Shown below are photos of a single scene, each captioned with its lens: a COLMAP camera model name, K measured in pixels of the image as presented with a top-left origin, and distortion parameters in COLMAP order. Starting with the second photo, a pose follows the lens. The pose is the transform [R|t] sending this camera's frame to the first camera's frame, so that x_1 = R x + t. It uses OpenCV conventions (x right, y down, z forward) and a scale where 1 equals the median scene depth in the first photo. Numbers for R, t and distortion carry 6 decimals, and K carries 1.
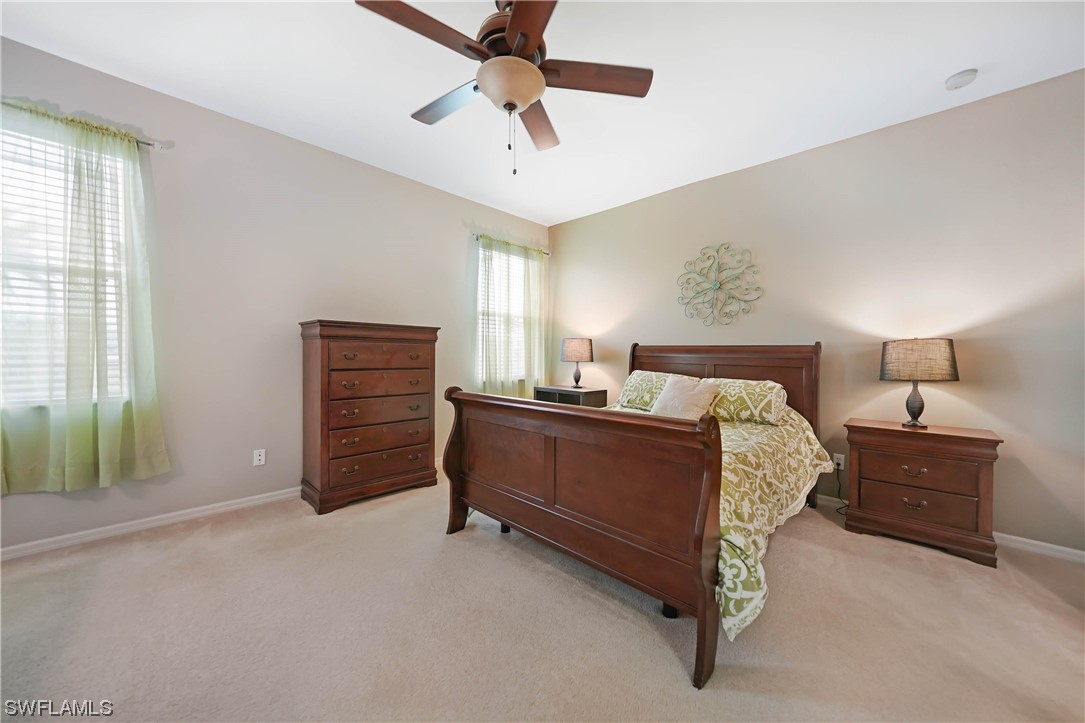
lens RADIAL K [[379.5, 0, 548.8], [0, 379.5, 356.3], [0, 0, 1]] dist [-0.025798, 0.004959]
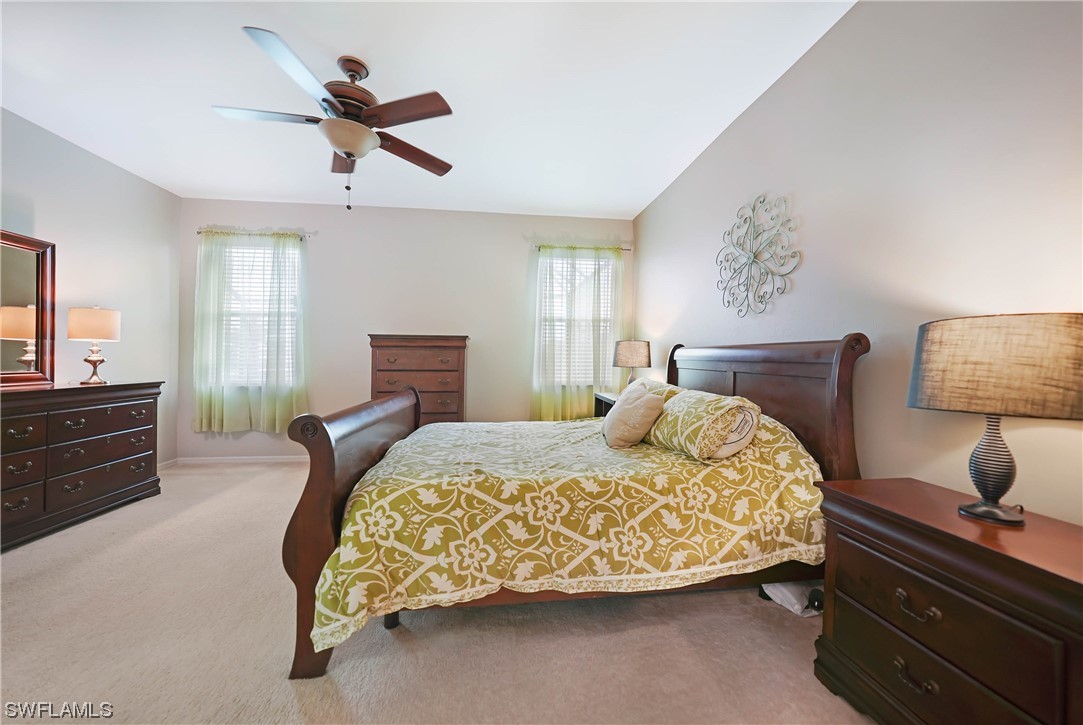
lens RADIAL K [[378.8, 0, 544.3], [0, 378.8, 357.9], [0, 0, 1]] dist [-0.025798, 0.004959]
pose [[0.783185, -0.004987, -0.621769, 0.609091], [-0.001909, 0.999944, -0.010424, 0.003979], [0.621786, 0.009351, 0.783131, 0.236343]]
